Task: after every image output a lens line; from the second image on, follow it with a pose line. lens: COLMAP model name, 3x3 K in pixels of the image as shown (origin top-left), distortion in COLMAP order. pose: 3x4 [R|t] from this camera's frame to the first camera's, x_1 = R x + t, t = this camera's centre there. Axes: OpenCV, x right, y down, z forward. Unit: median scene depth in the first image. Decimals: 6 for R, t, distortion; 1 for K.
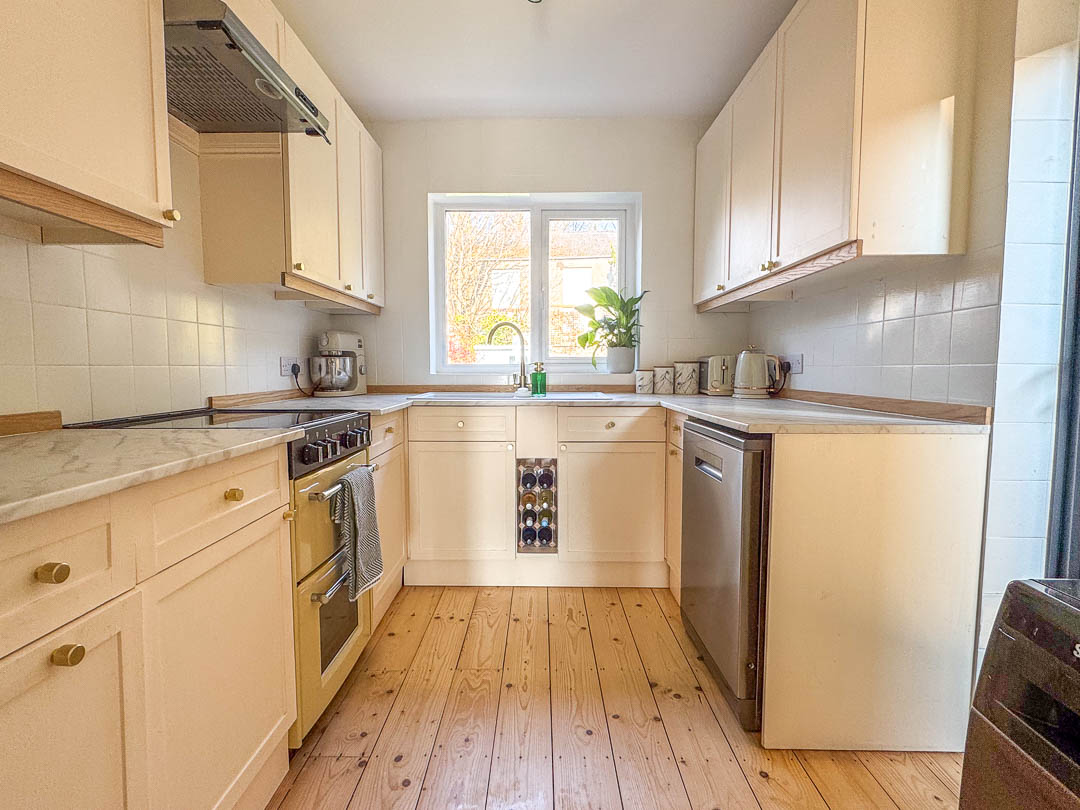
lens RADIAL K [[506.4, 0, 539.9], [0, 506.4, 404.7], [0, 0, 1]] dist [-0.016596, 0.000728]
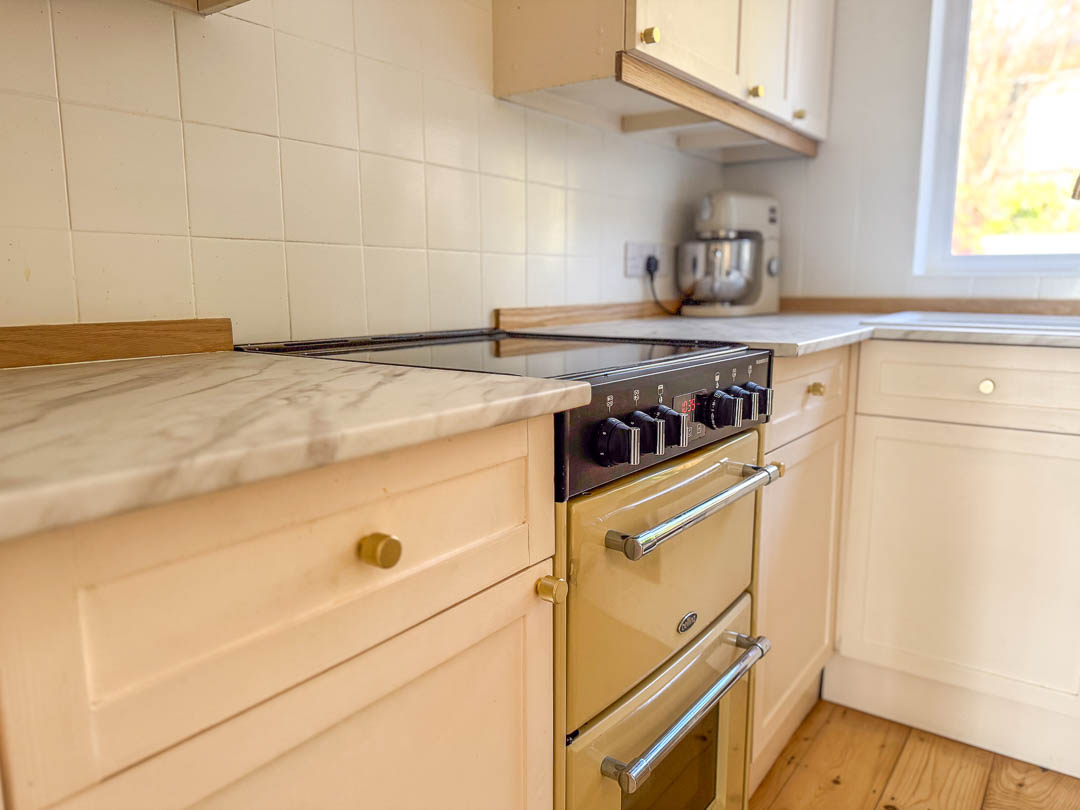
lens RADIAL K [[776.5, 0, 541.3], [0, 776.5, 410.8], [0, 0, 1]] dist [0.080678, -0.099008]
pose [[0.806135, 0.095136, -0.584034, -0.077765], [-0.039946, 0.993489, 0.106696, 0.003334], [0.590381, -0.062682, 0.804687, 0.270222]]
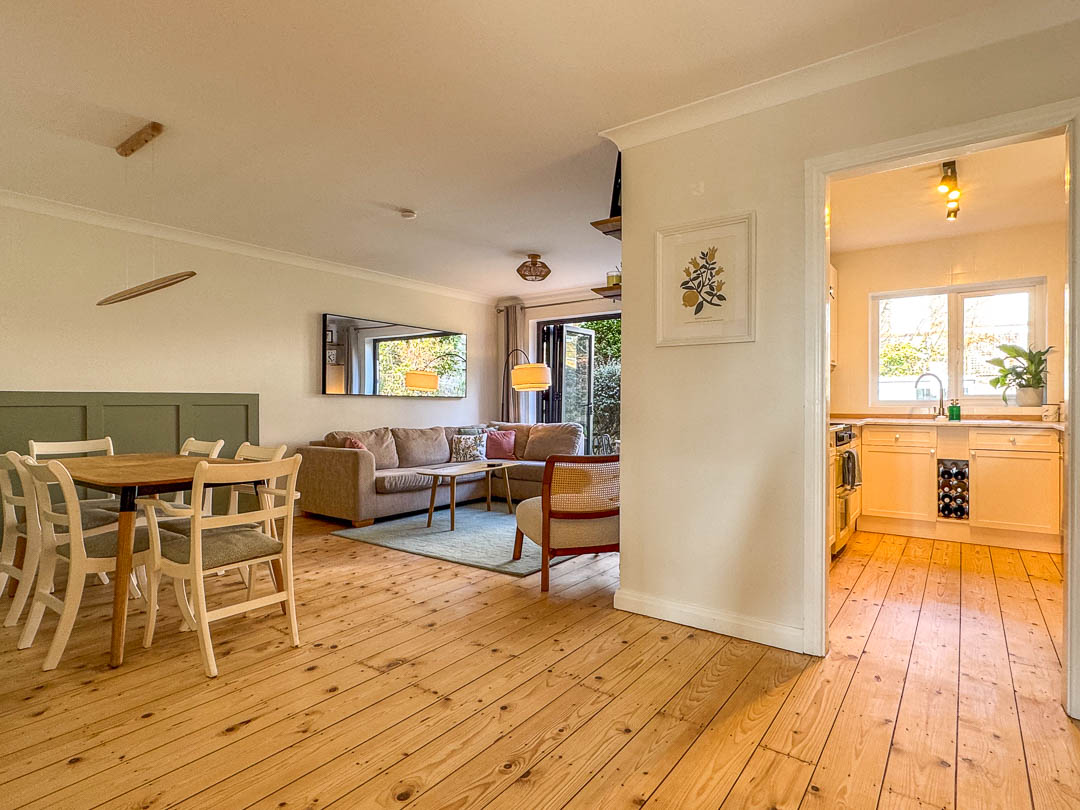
lens RADIAL K [[595.3, 0, 529.0], [0, 595.3, 400.1], [0, 0, 1]] dist [-0.002064, 0.002201]
pose [[0.809062, -0.001606, -0.587720, 0.014555], [-0.042342, 0.997238, -0.061013, 0.082970], [0.586195, 0.074249, 0.806760, -1.201754]]
